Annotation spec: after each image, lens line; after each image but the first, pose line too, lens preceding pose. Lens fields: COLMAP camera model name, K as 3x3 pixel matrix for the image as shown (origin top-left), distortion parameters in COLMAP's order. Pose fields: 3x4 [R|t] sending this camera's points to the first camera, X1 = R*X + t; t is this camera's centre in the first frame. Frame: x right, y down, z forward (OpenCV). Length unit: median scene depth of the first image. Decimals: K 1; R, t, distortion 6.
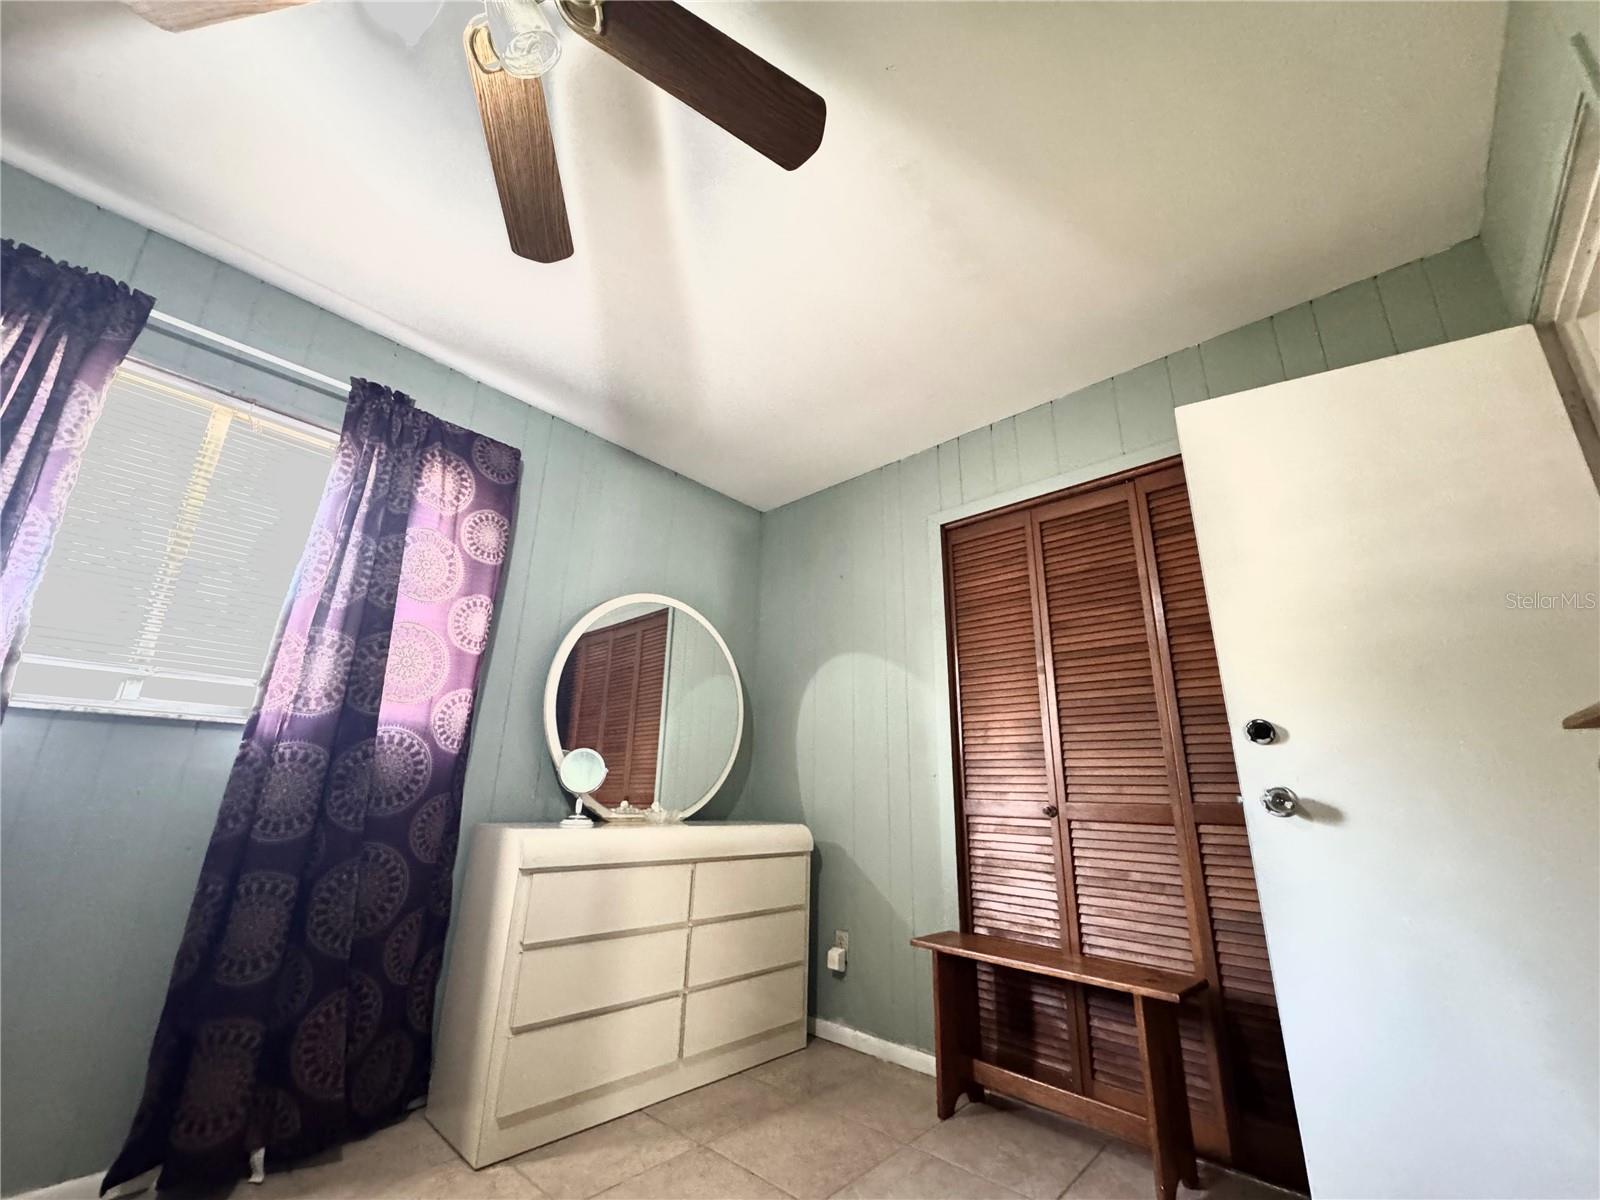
lens RADIAL K [[636.2, 0, 799.7], [0, 636.2, 594.5], [0, 0, 1]] dist [-0.000917, 0.000668]
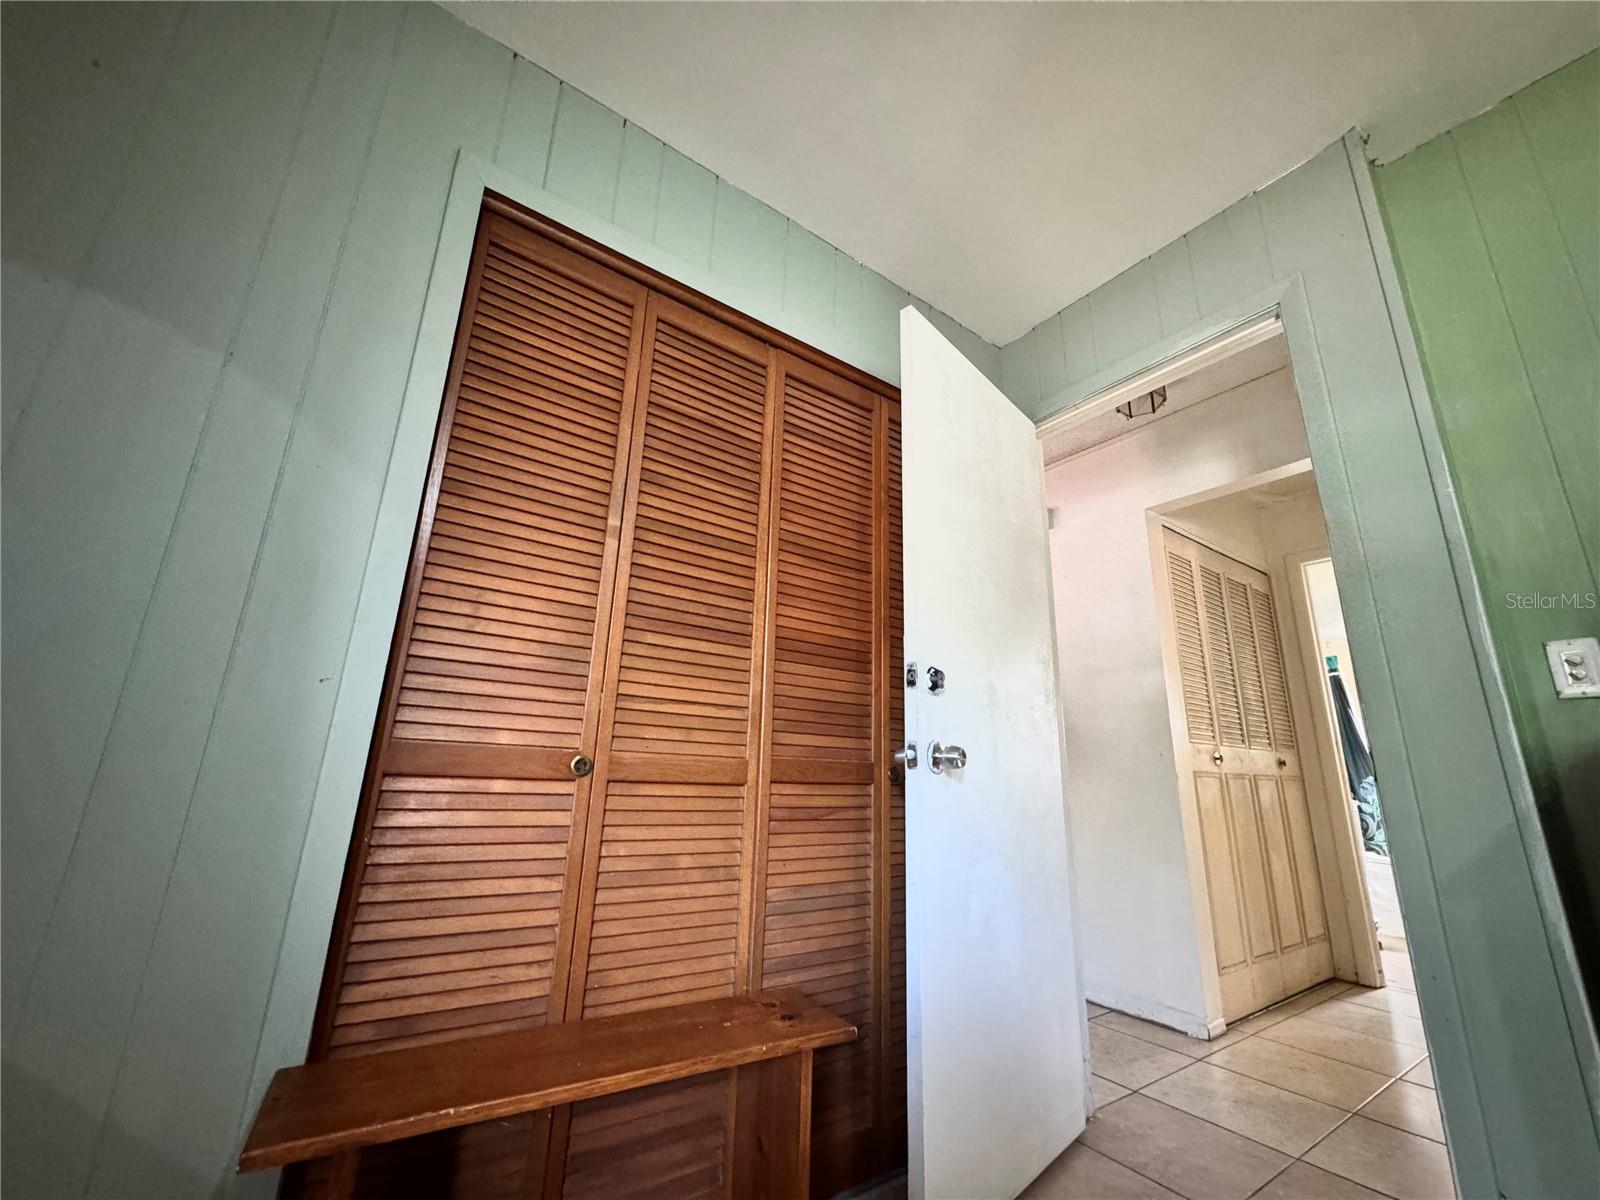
lens RADIAL K [[636.2, 0, 789.2], [0, 636.2, 596.8], [0, 0, 1]] dist [-0.000917, 0.000668]
pose [[0.225278, 0.244109, 0.943218, -0.129170], [-0.324171, 0.931725, -0.163709, 0.222851], [-0.918783, -0.268884, 0.289030, 0.676141]]
